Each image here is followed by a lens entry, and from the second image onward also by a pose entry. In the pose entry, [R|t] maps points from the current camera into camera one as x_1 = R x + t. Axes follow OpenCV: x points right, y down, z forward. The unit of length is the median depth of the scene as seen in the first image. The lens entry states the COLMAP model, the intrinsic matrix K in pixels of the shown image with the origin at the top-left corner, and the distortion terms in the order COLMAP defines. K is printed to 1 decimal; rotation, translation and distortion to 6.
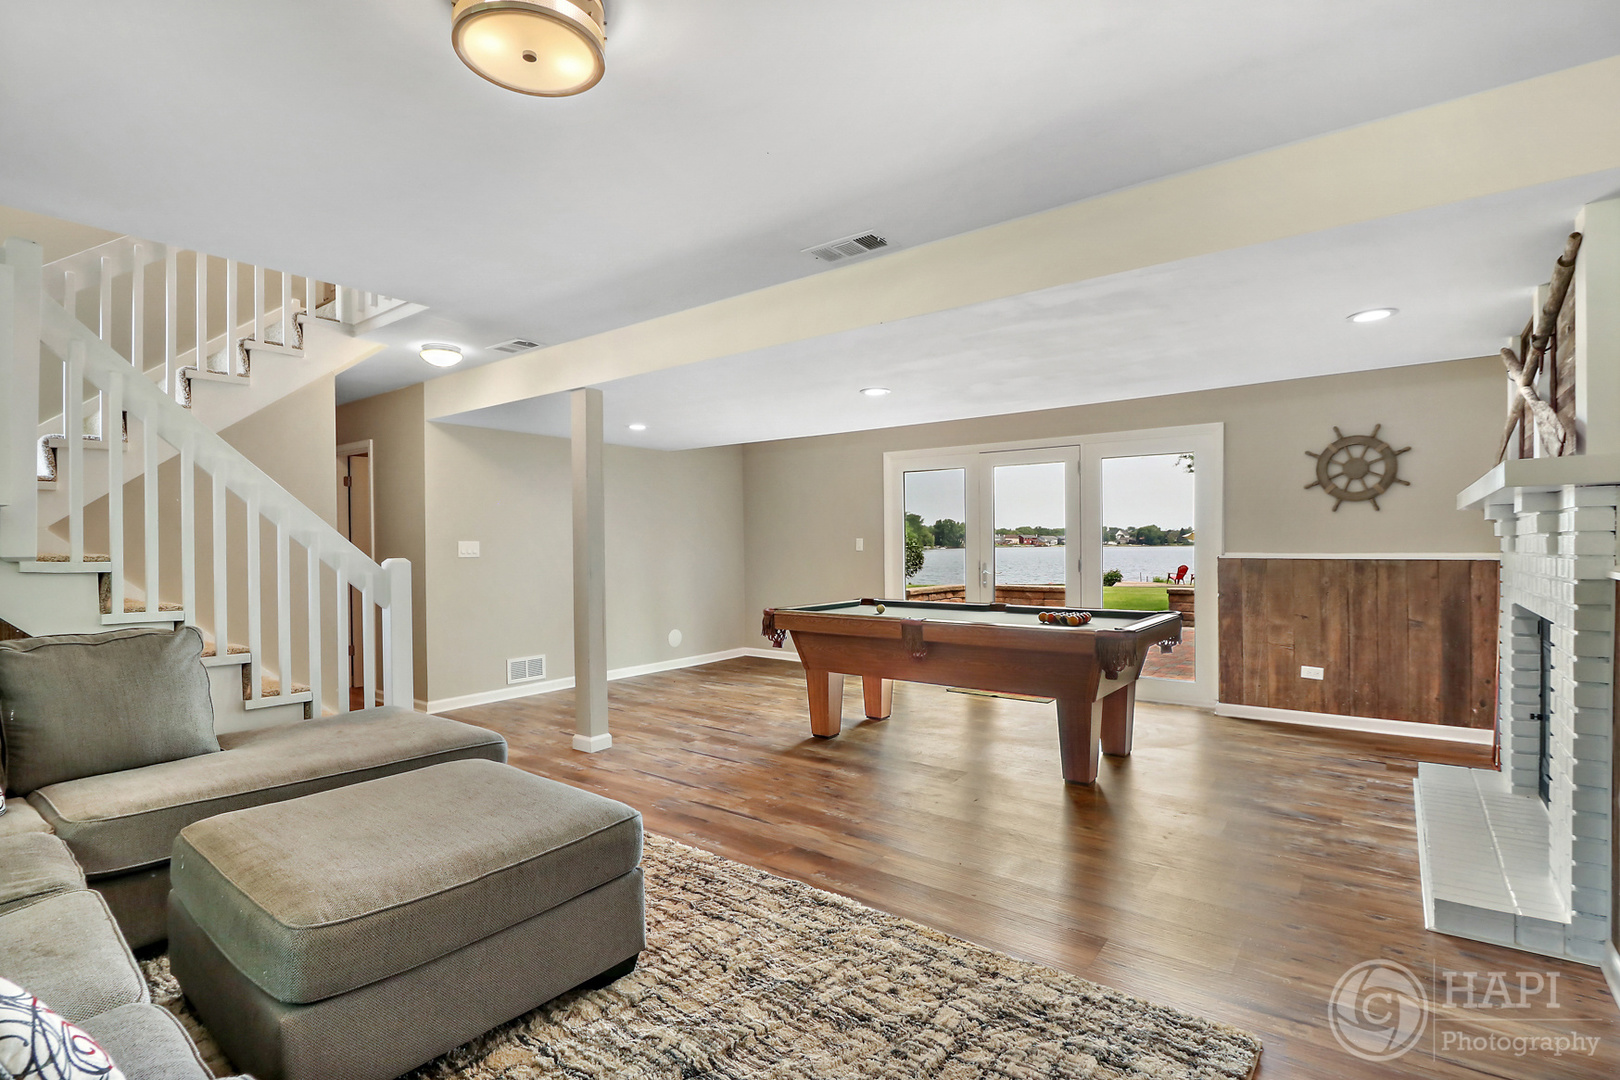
lens RADIAL K [[757.9, 0, 810.0], [0, 757.9, 540.0], [0, 0, 1]] dist [-0.003666, -0.000639]
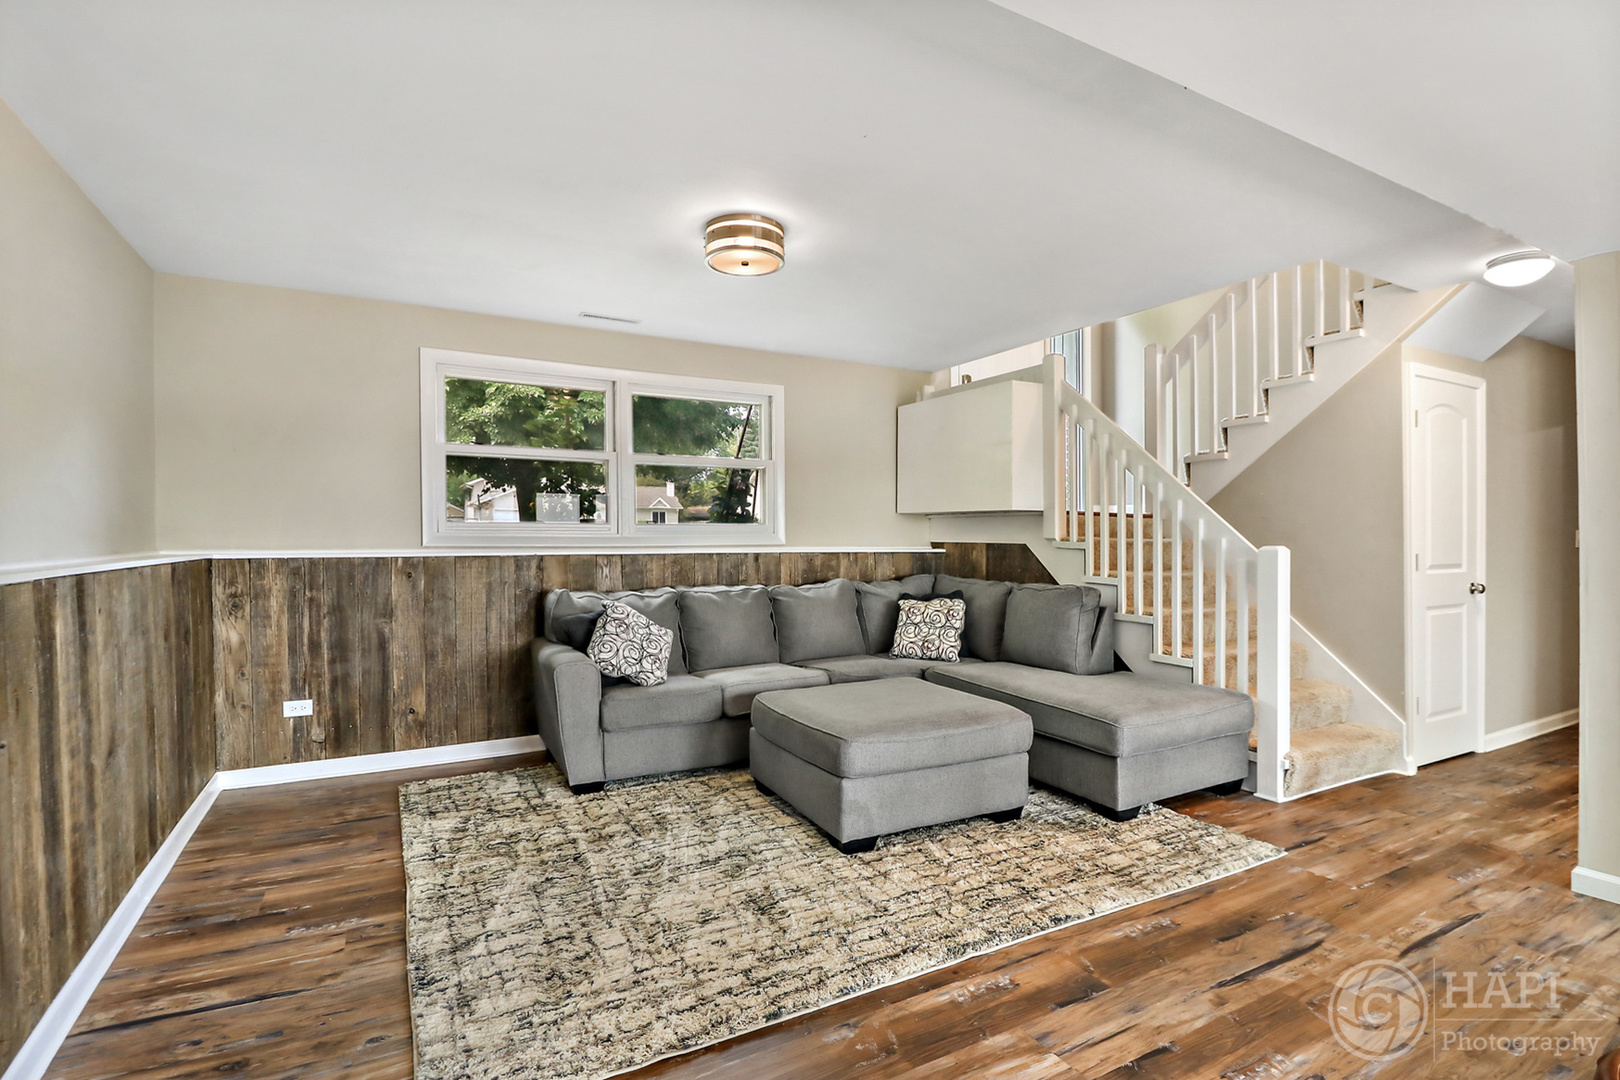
lens RADIAL K [[757.9, 0, 810.0], [0, 757.9, 540.0], [0, 0, 1]] dist [-0.003666, -0.000639]
pose [[-0.399494, 0.011844, -0.916659, 0.609515], [0.005992, 0.999929, 0.010308, 0.002950], [0.916716, -0.001375, -0.399536, 0.899213]]
